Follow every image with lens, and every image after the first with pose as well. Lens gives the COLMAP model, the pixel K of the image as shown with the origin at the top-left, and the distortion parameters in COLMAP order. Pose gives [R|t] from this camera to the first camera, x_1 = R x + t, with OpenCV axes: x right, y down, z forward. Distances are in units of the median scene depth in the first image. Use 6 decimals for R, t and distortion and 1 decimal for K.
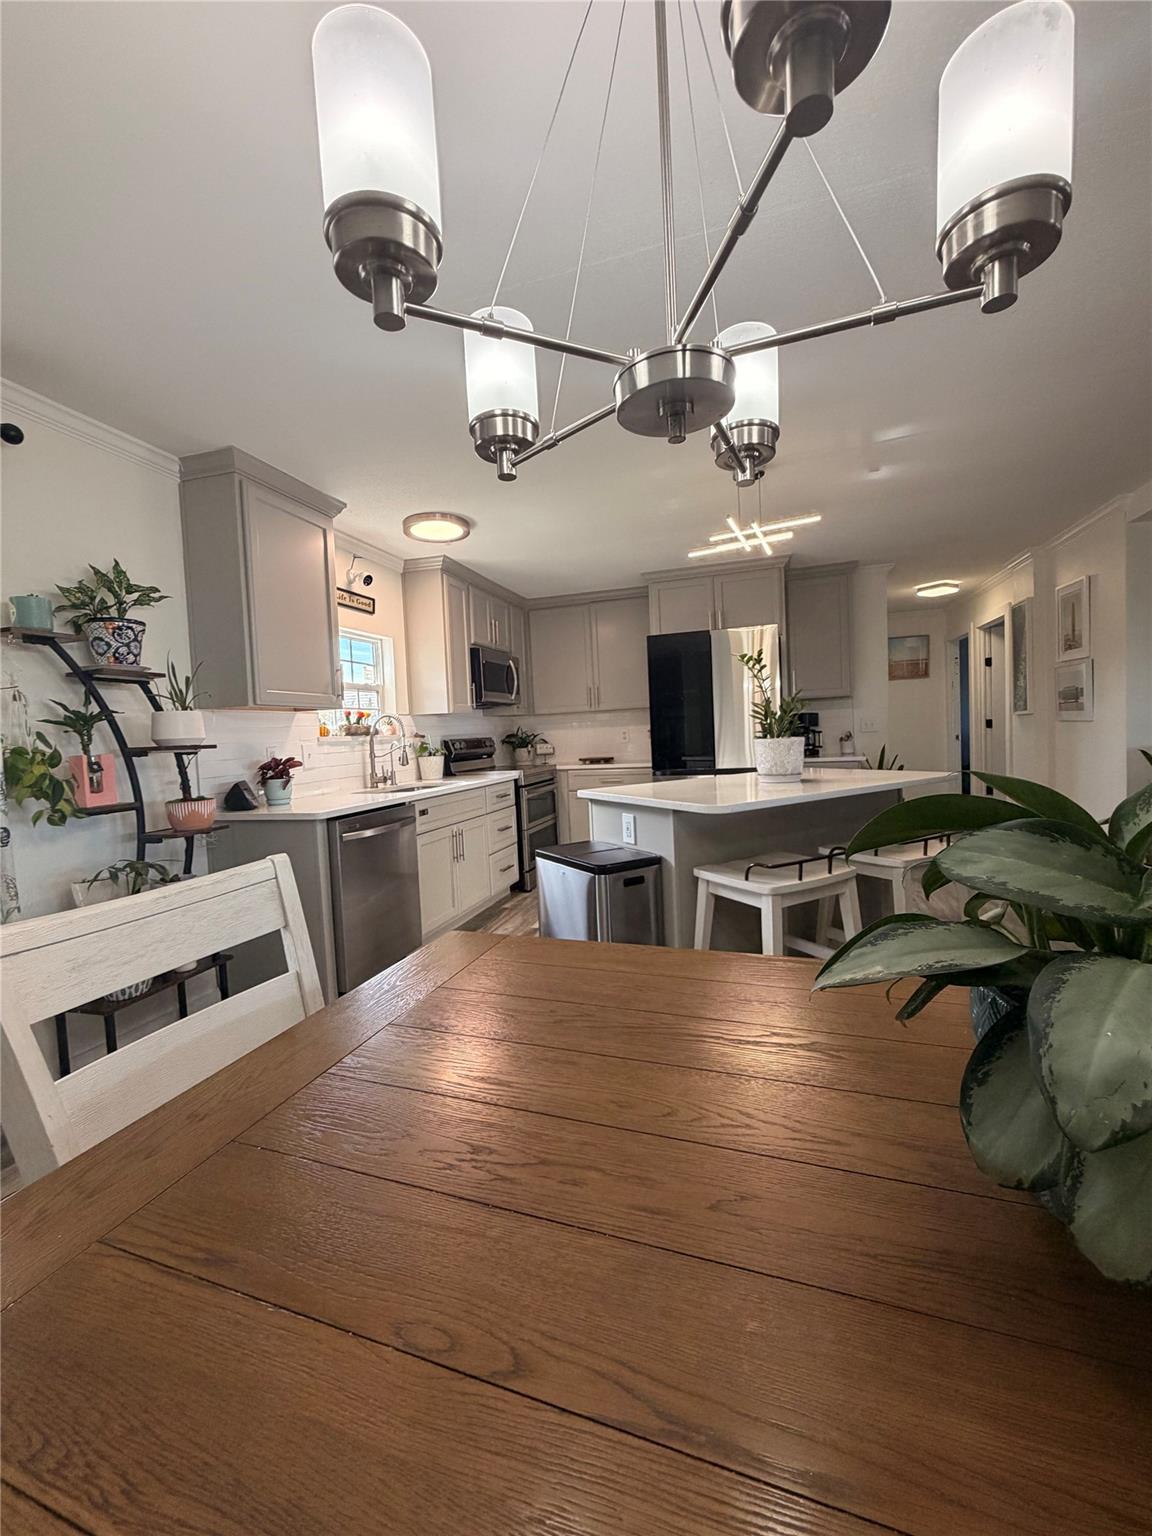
lens RADIAL K [[609.0, 0, 573.3], [0, 609.0, 763.0], [0, 0, 1]] dist [-0.001144, 0.000348]
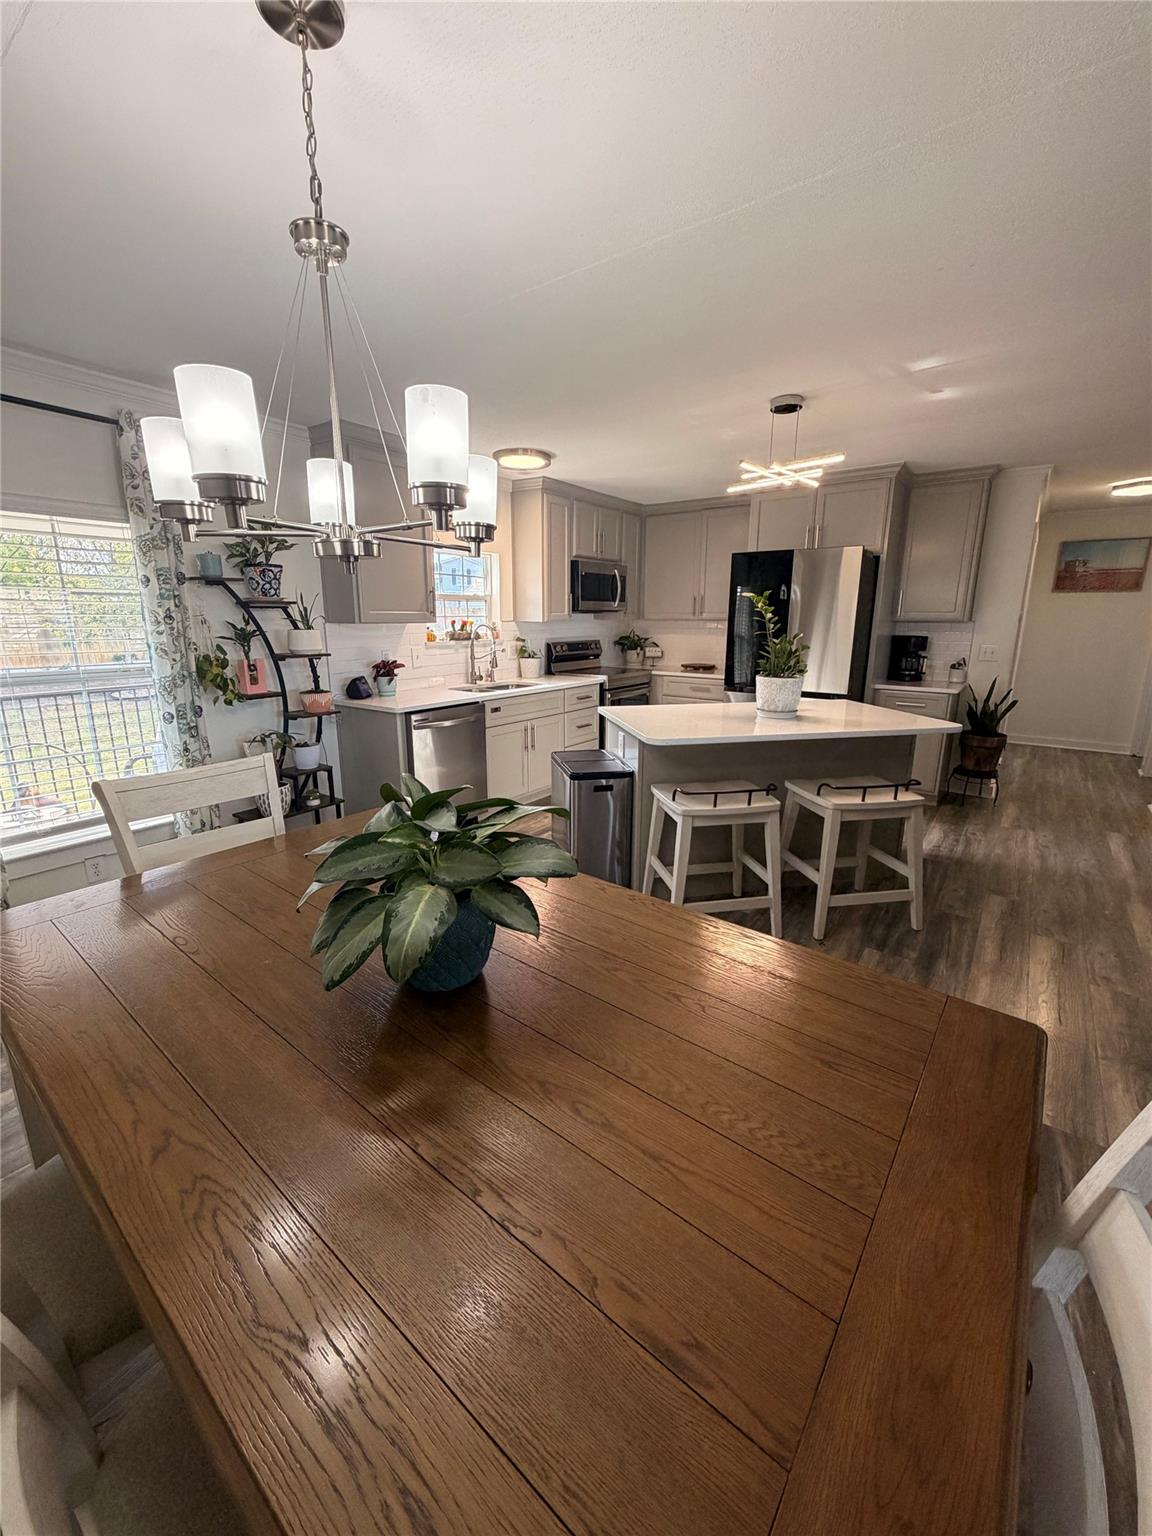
lens RADIAL K [[609.0, 0, 574.7], [0, 609.0, 762.2], [0, 0, 1]] dist [-0.001144, 0.000348]
pose [[0.946077, 0.121935, -0.300117, 0.296323], [-0.060951, 0.976910, 0.204771, -0.079907], [0.318157, -0.175436, 0.931664, -0.127867]]
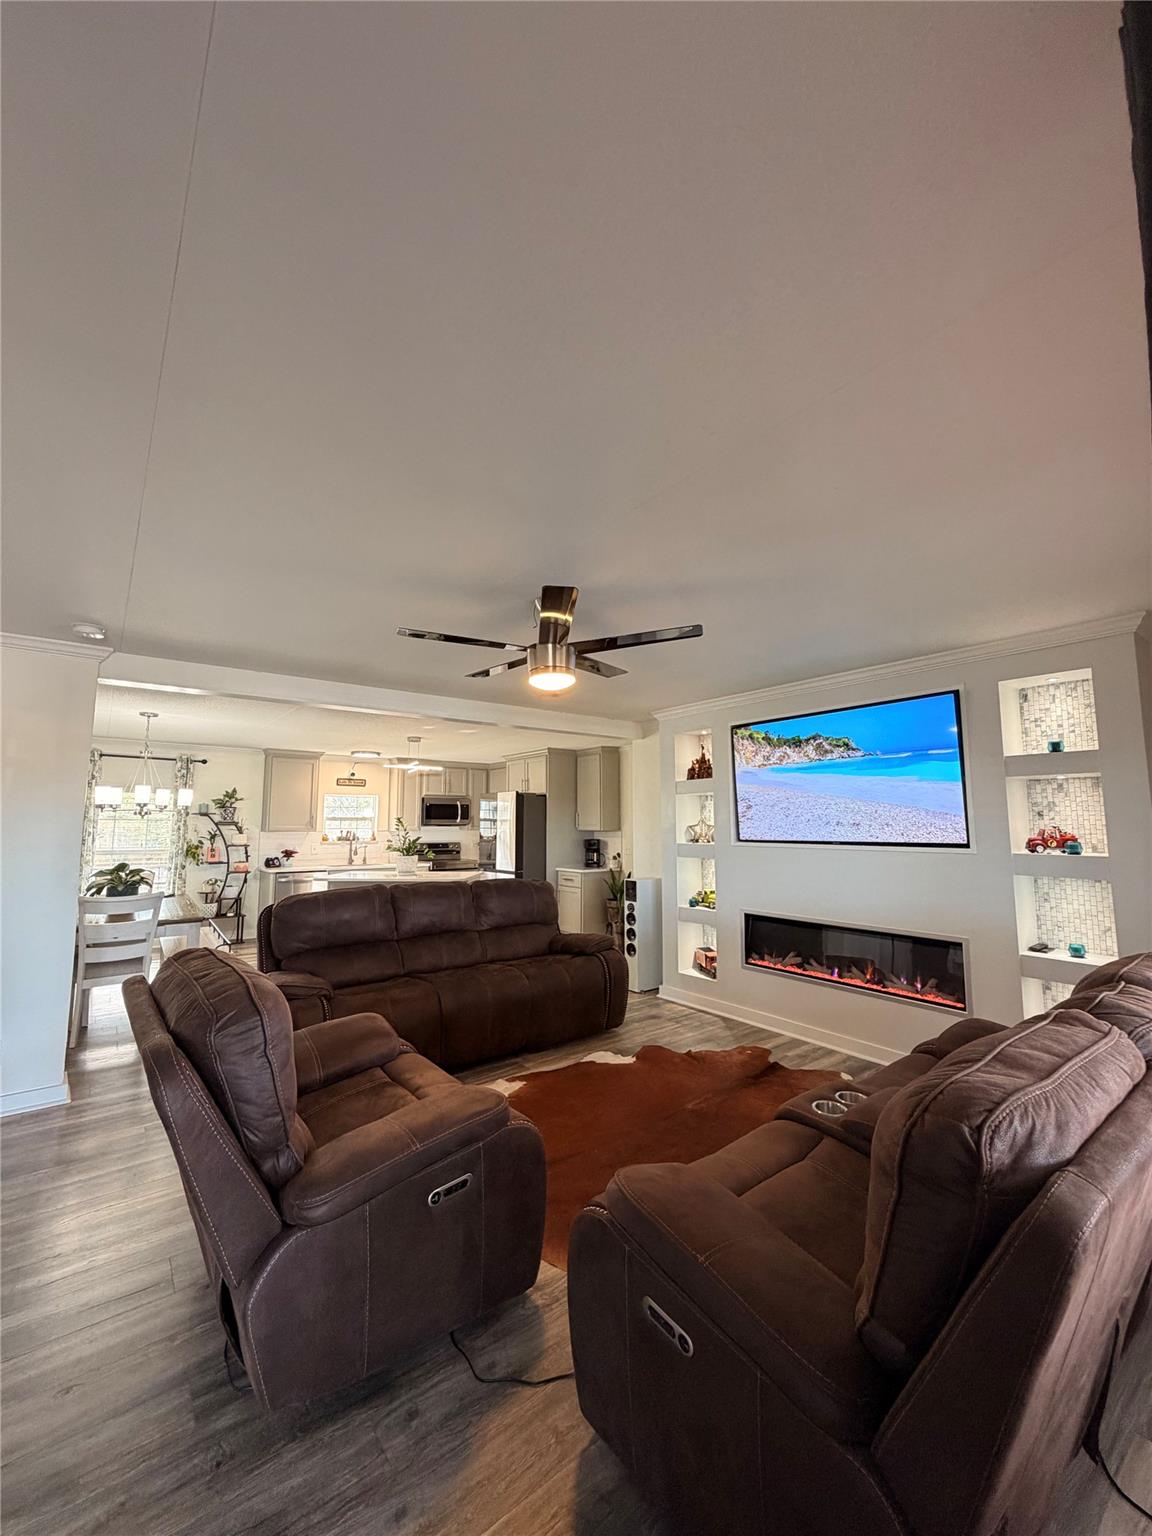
lens RADIAL K [[609.0, 0, 580.1], [0, 609.0, 763.6], [0, 0, 1]] dist [-0.001144, 0.000348]
pose [[0.832051, -0.015154, -0.554493, 1.906599], [-0.061811, 0.990868, -0.119831, -0.128703], [0.551245, 0.133979, 0.823516, -0.515190]]
